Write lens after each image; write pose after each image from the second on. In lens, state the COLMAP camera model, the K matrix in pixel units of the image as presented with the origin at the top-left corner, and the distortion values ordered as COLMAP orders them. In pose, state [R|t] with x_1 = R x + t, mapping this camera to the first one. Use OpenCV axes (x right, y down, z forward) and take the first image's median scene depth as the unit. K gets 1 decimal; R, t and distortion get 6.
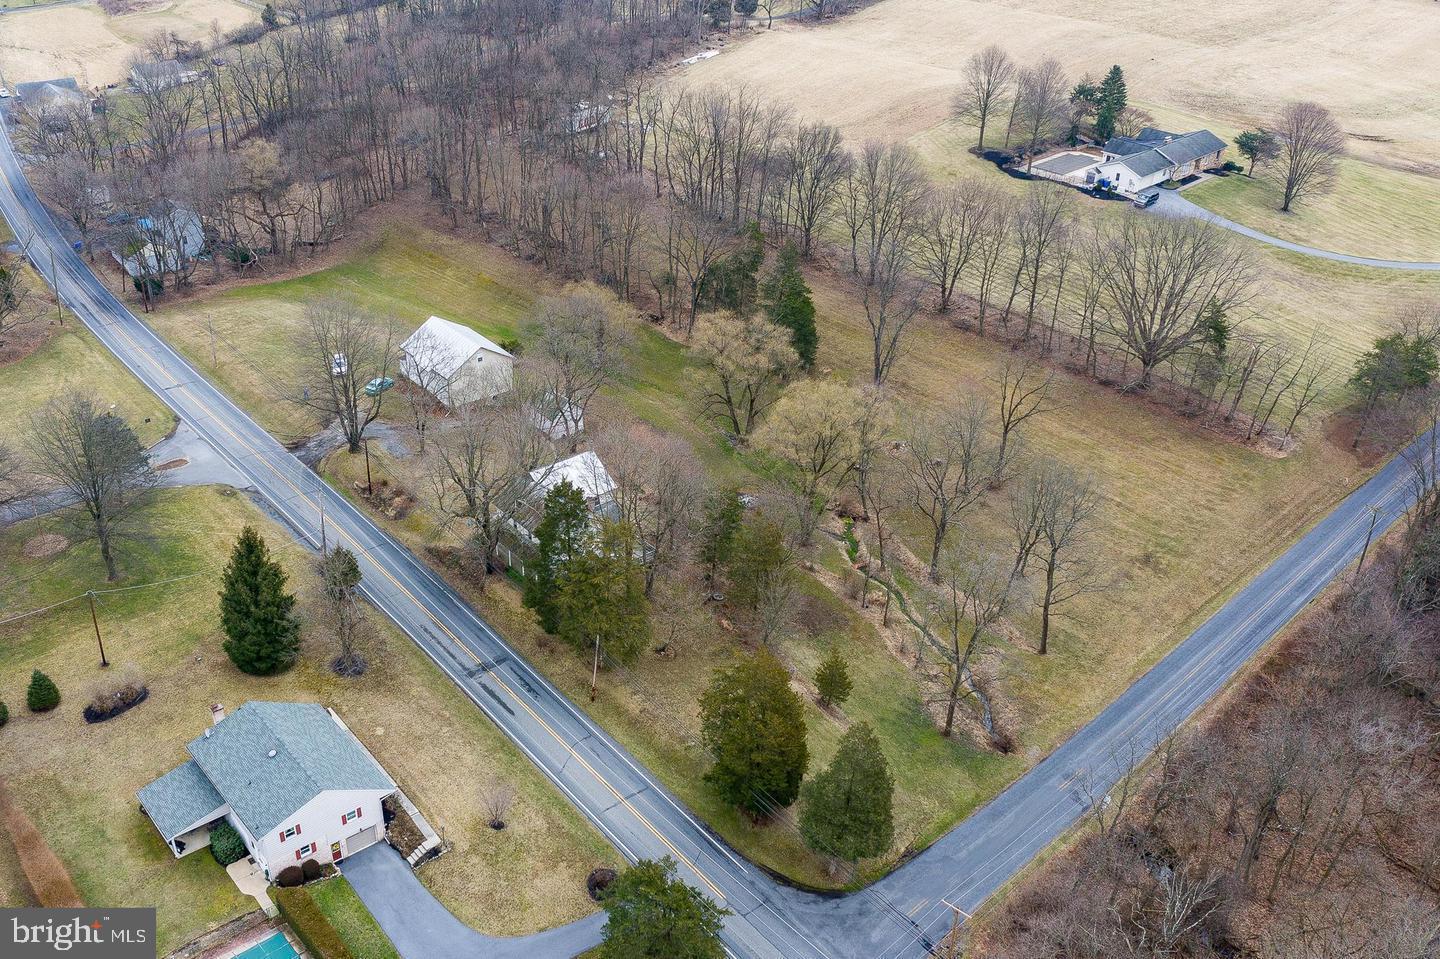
lens RADIAL K [[1314.9, 0, 720.0], [0, 1314.9, 479.5], [0, 0, 1]] dist [-0.002829, -0.004510]
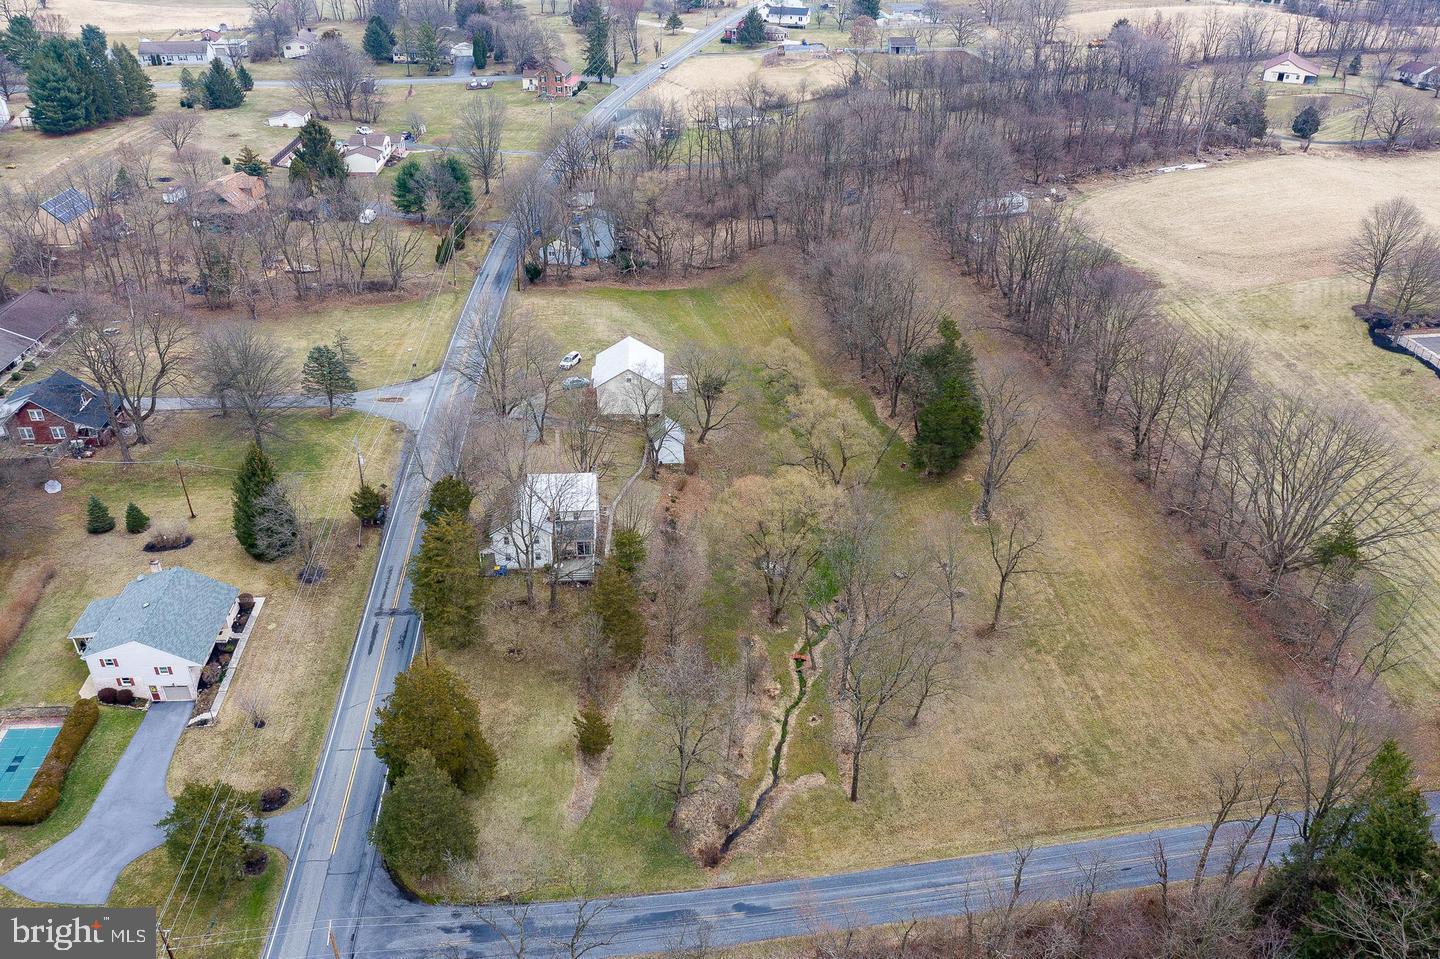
lens RADIAL K [[1185.7, 0, 720.0], [0, 1185.7, 479.5], [0, 0, 1]] dist [-0.003405, 0.004198]
pose [[0.823380, 0.276858, -0.495374, 0.435591], [-0.288444, 0.955926, 0.054820, -0.090872], [0.488718, 0.097750, 0.866949, 0.150062]]
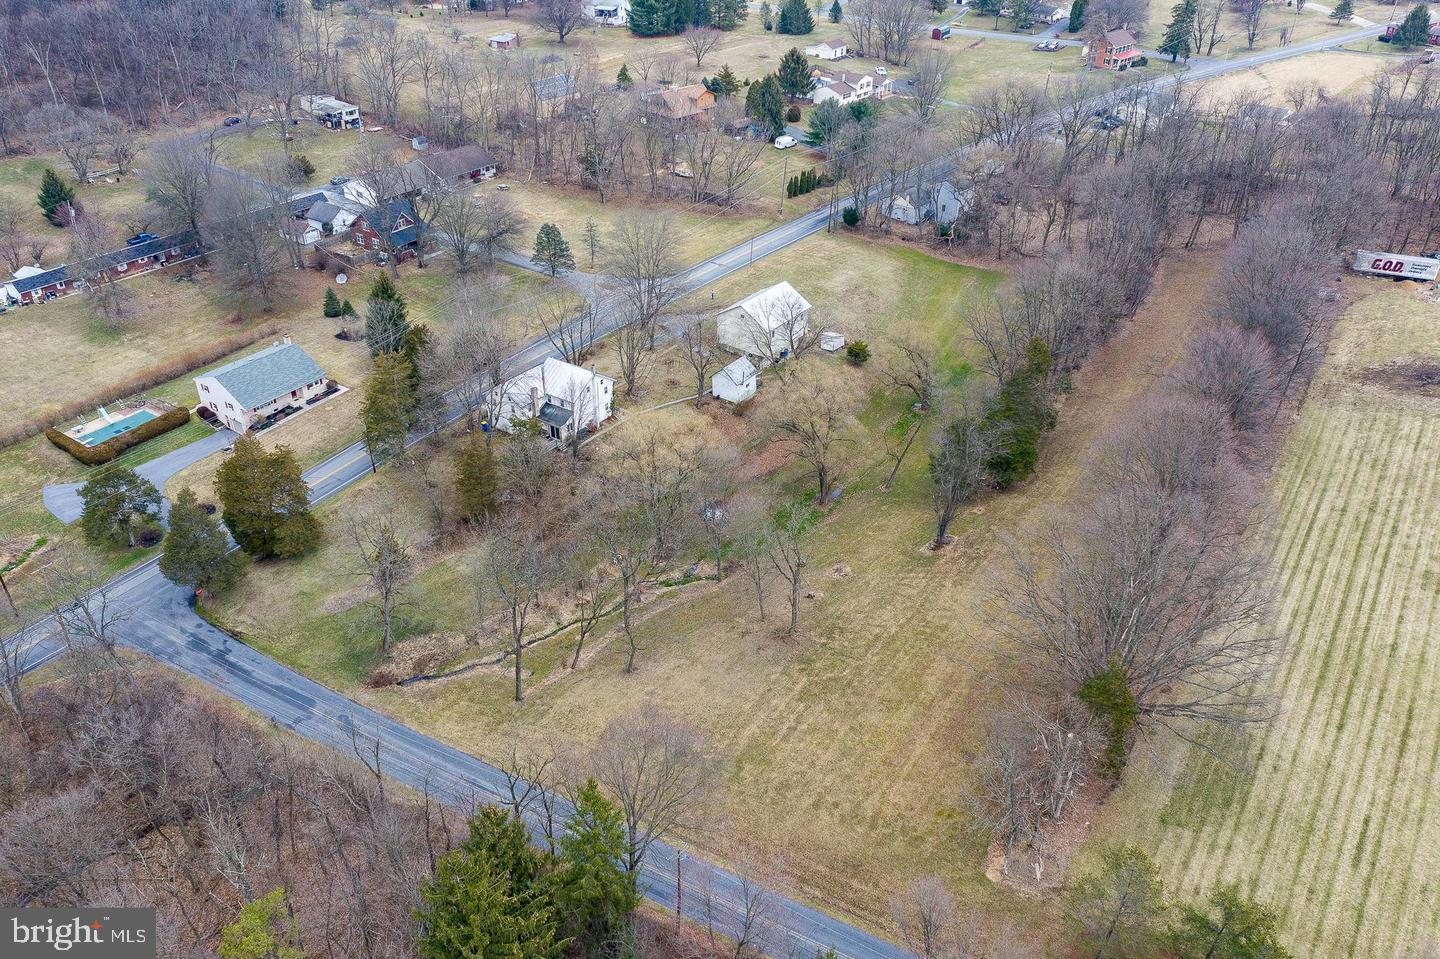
lens RADIAL K [[1185.4, 0, 720.0], [0, 1185.4, 479.5], [0, 0, 1]] dist [-0.006871, -0.000641]
pose [[0.290238, 0.495720, -0.818550, 0.790102], [-0.491972, 0.810970, 0.316688, -0.309006], [0.820808, 0.310789, 0.479255, 0.517500]]
